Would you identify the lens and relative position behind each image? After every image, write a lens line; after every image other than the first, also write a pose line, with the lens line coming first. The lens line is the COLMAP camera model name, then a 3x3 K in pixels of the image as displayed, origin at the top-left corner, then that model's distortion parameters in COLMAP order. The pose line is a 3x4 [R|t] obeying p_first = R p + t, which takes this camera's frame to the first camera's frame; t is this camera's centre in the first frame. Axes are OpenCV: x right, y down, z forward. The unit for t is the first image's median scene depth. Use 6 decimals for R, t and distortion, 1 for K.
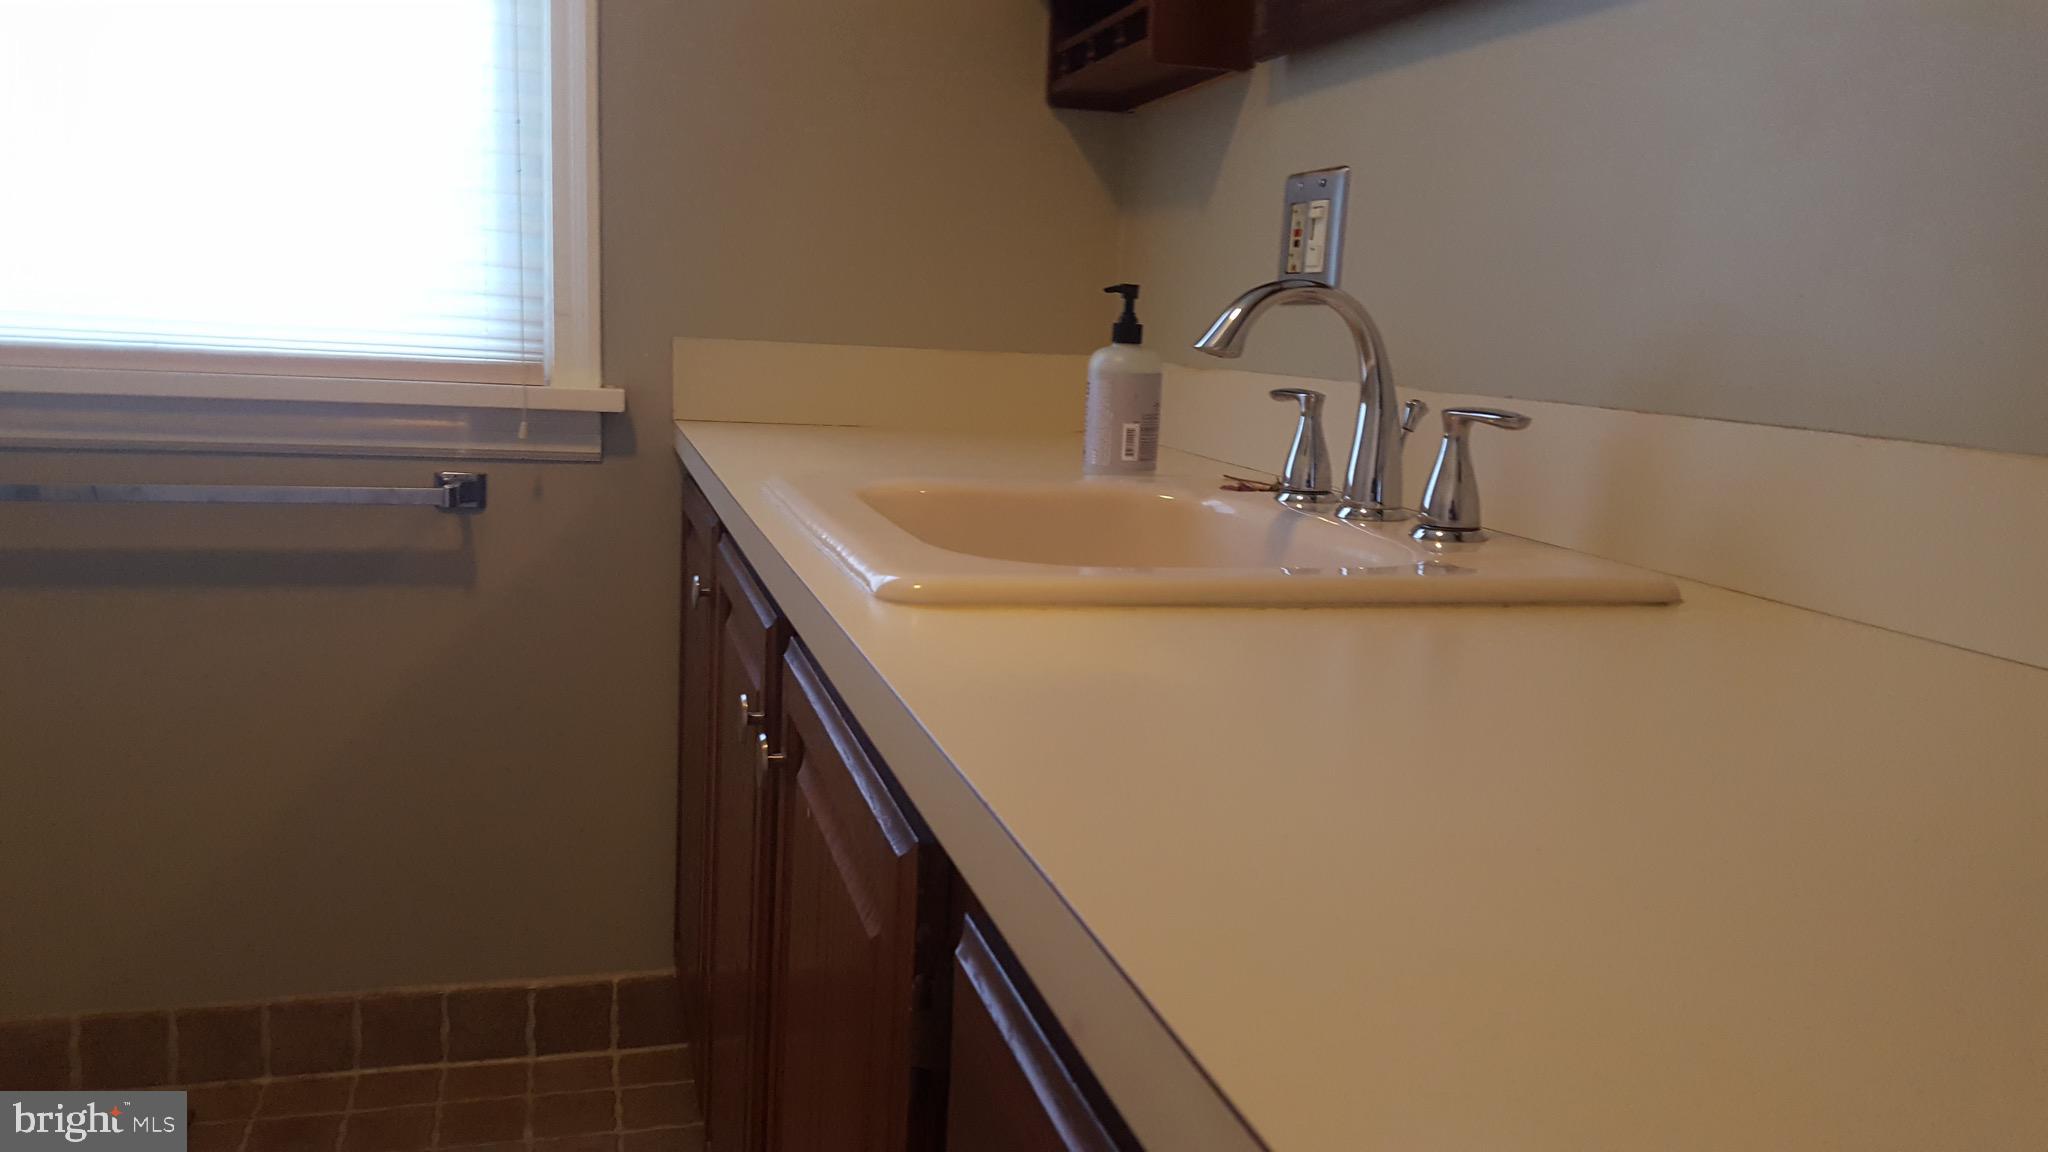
lens RADIAL K [[1507.6, 0, 982.0], [0, 1507.6, 566.9], [0, 0, 1]] dist [0.078481, -0.107929]
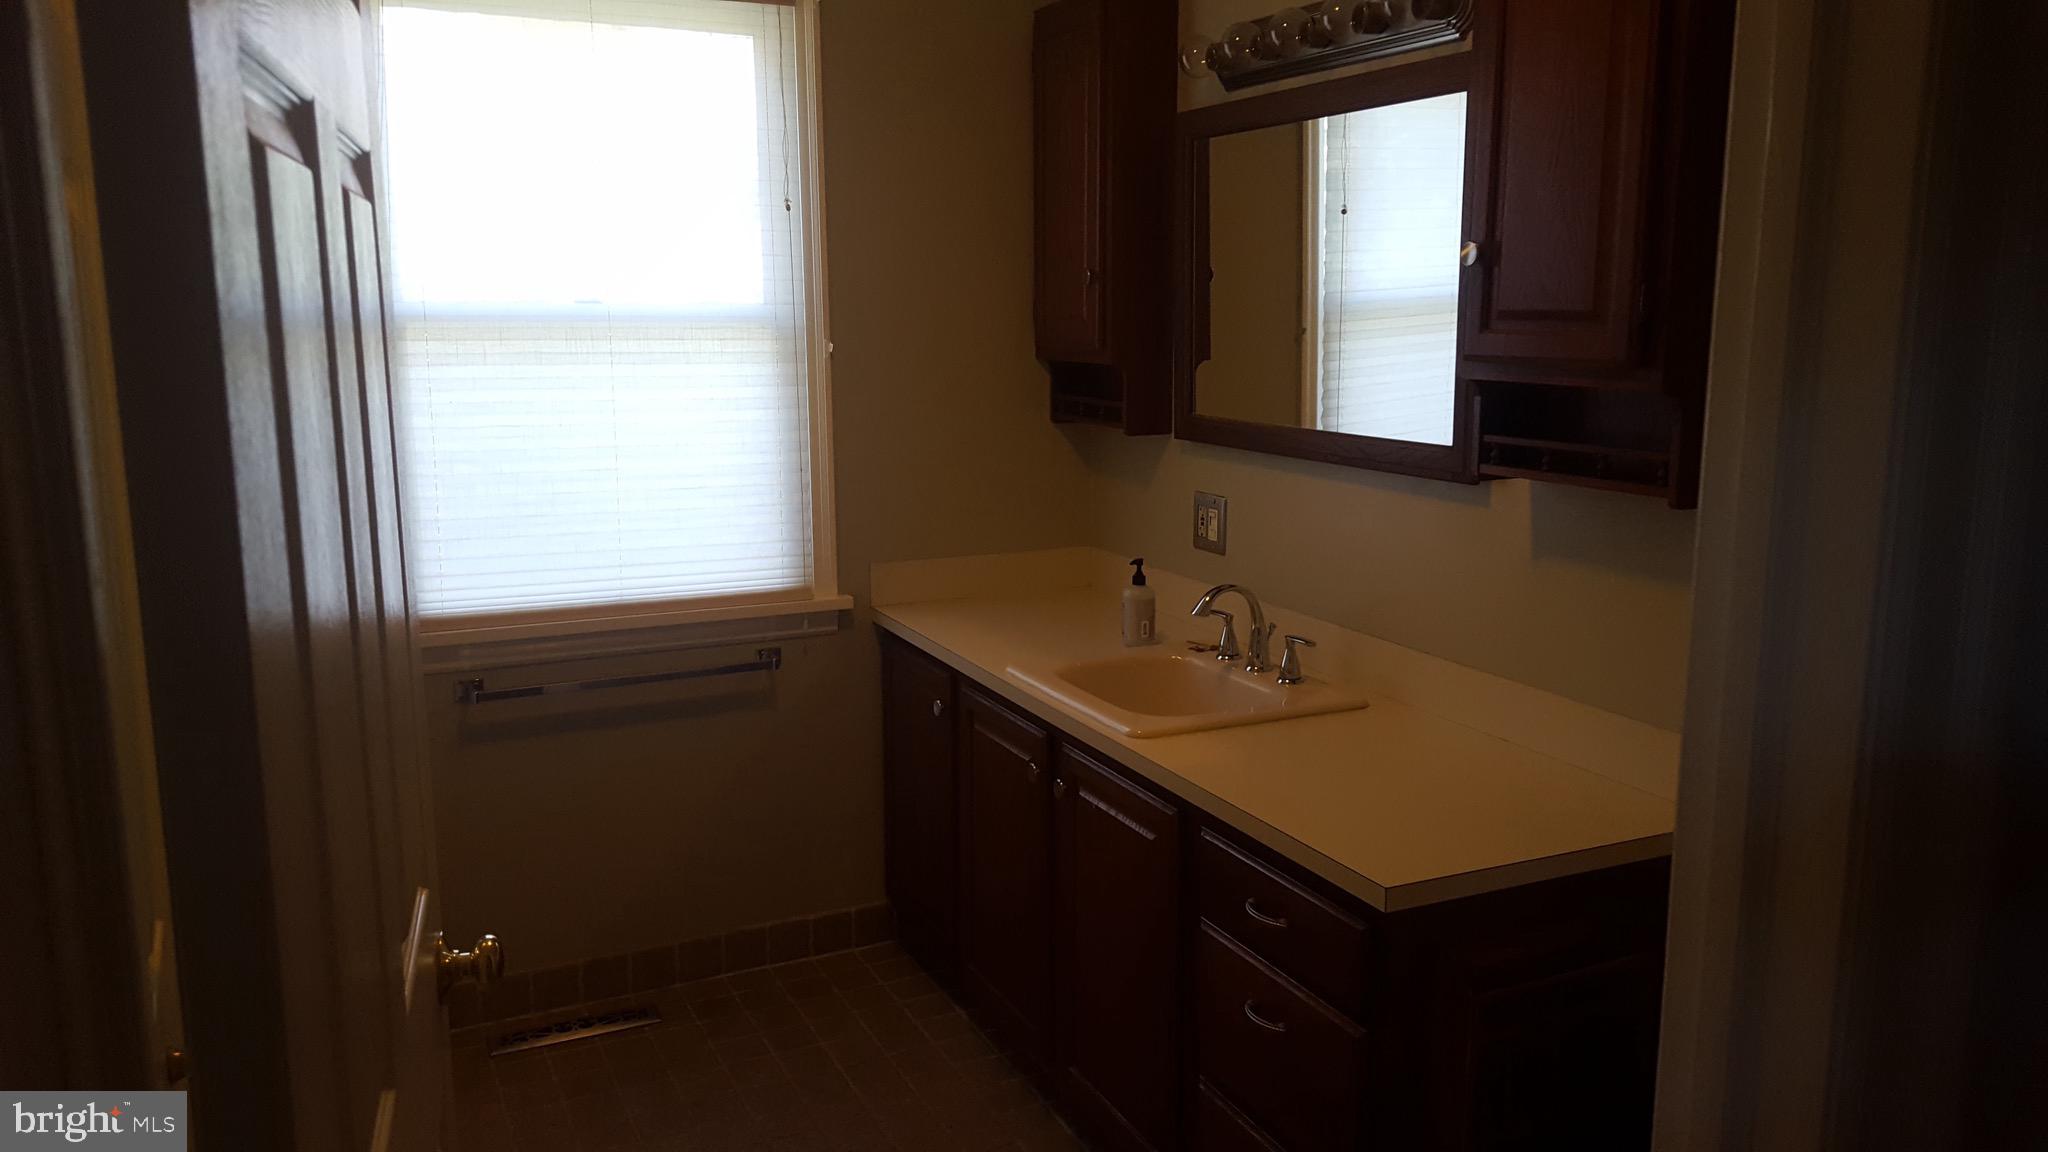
lens RADIAL K [[1525.9, 0, 1016.6], [0, 1525.9, 573.4], [0, 0, 1]] dist [0.159191, -0.265647]
pose [[0.982748, -0.086015, 0.163734, -0.442394], [0.081202, 0.996052, 0.035875, -0.253306], [-0.166173, -0.021960, 0.985852, -1.182876]]
